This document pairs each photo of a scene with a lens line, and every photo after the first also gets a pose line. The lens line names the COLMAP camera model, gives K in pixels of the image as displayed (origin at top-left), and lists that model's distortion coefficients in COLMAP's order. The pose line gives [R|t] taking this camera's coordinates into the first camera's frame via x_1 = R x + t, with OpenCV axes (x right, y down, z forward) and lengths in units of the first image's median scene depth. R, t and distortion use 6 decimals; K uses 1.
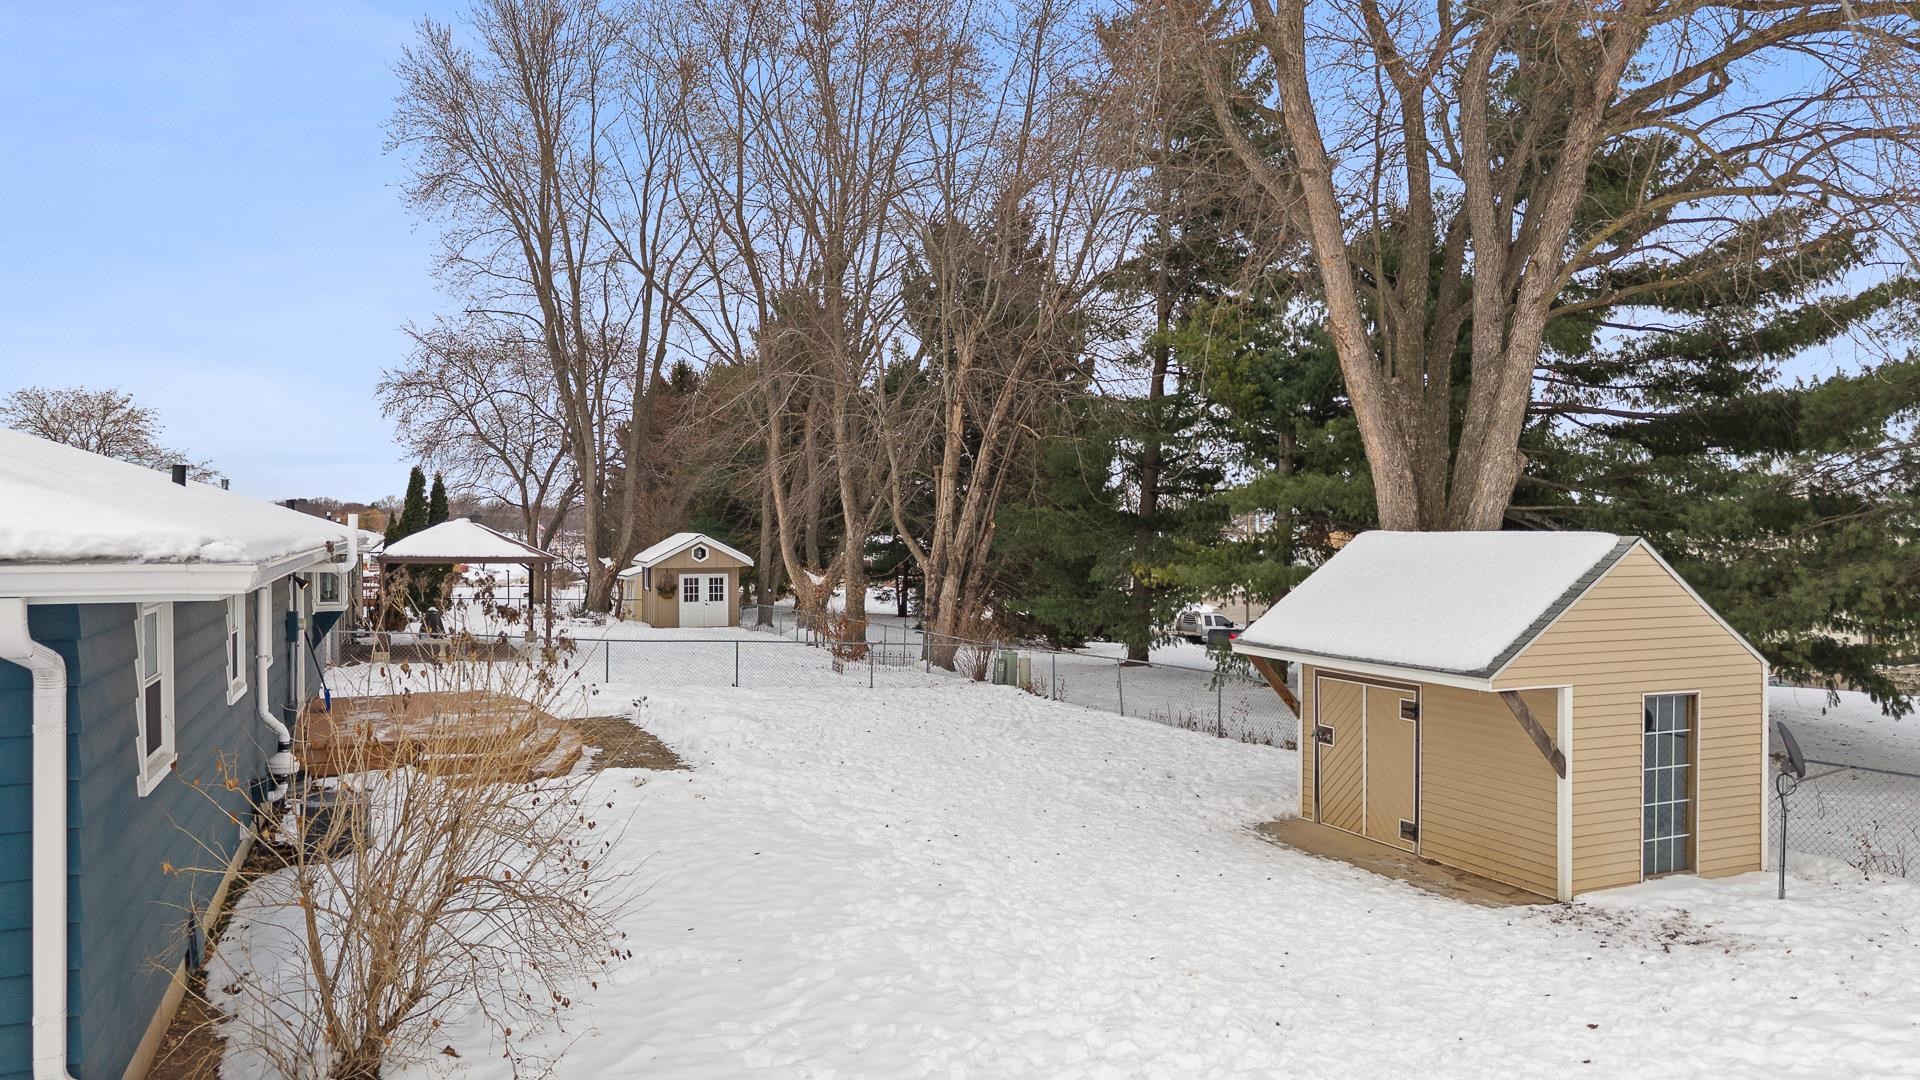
lens RADIAL K [[1310.3, 0, 960.0], [0, 1310.3, 540.0], [0, 0, 1]] dist [0.060862, -0.077197]
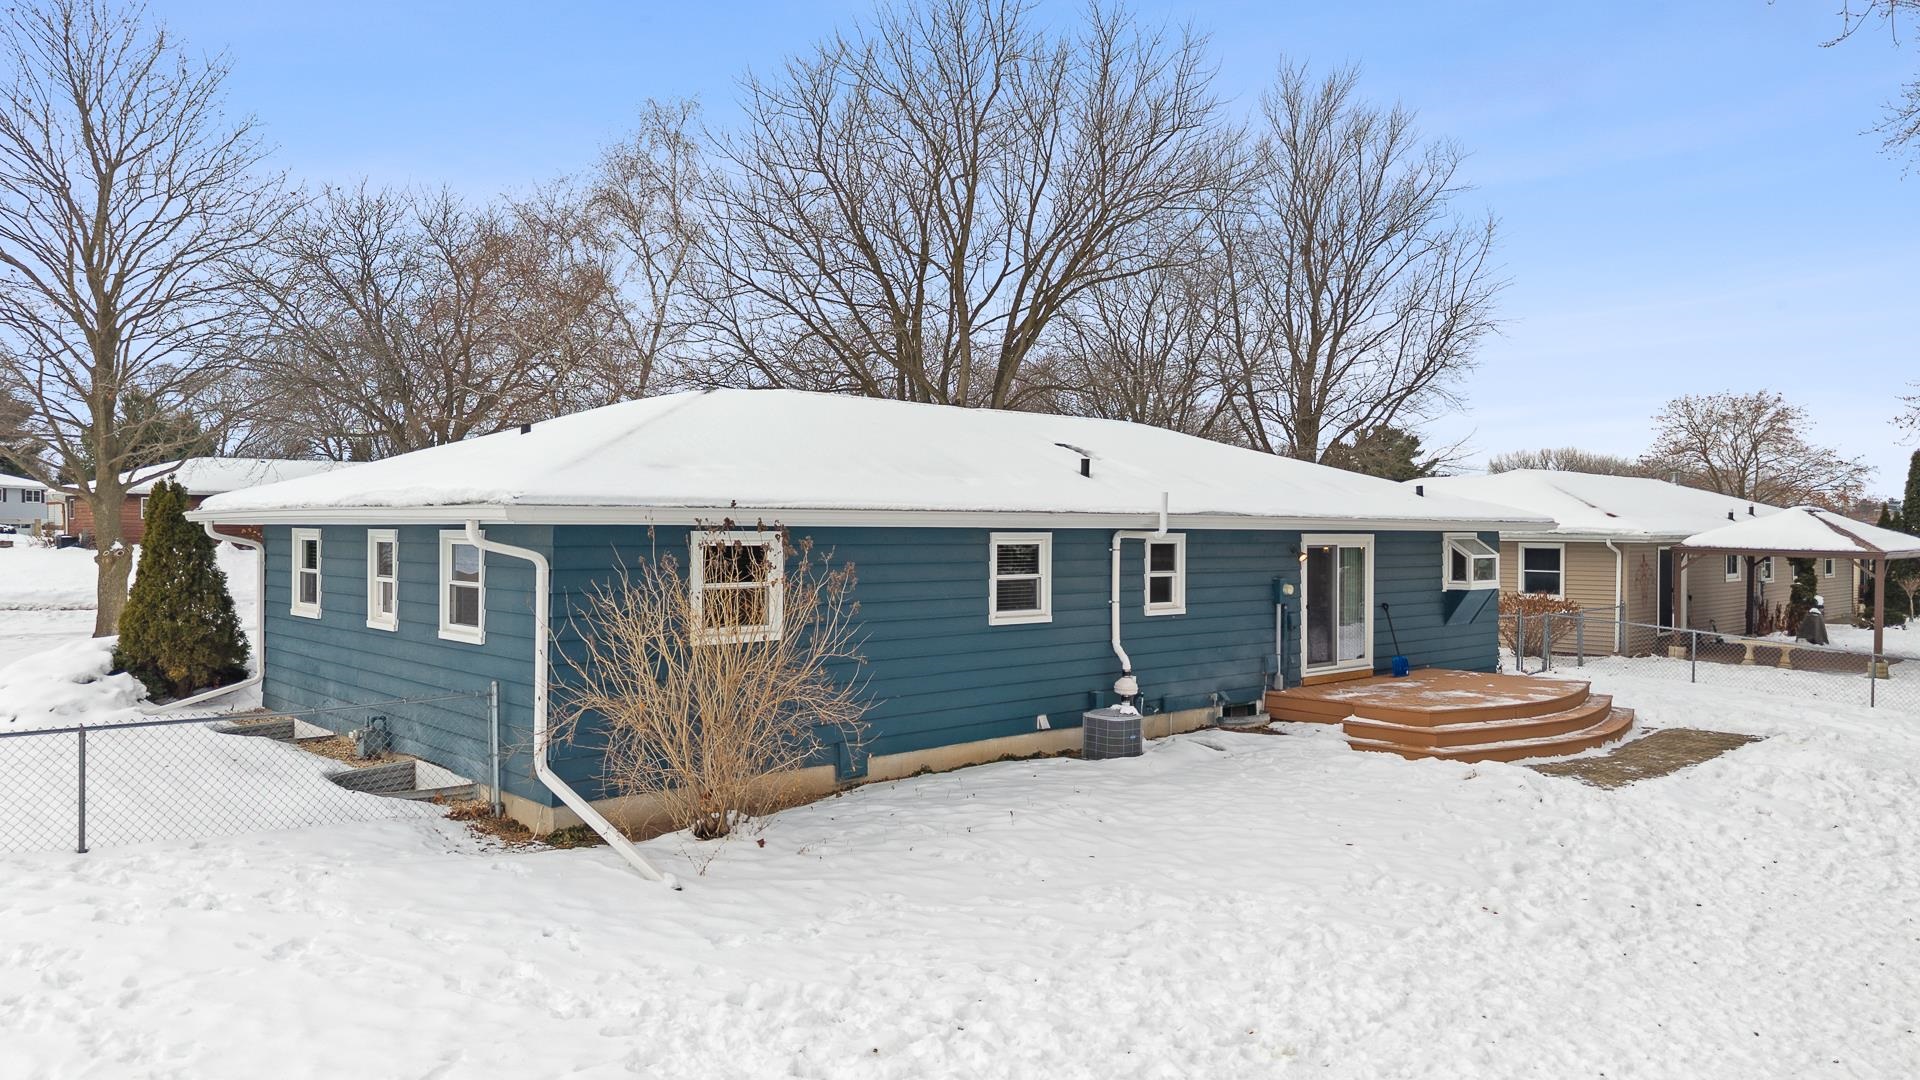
lens RADIAL K [[1268.8, 0, 882.2], [0, 1268.8, 538.8], [0, 0, 1]] dist [0.003550, 0.001020]
pose [[0.295978, 0.008114, -0.955160, 0.748105], [-0.011443, 0.999922, 0.004948, 0.027941], [0.955126, 0.009465, 0.296047, 0.518976]]
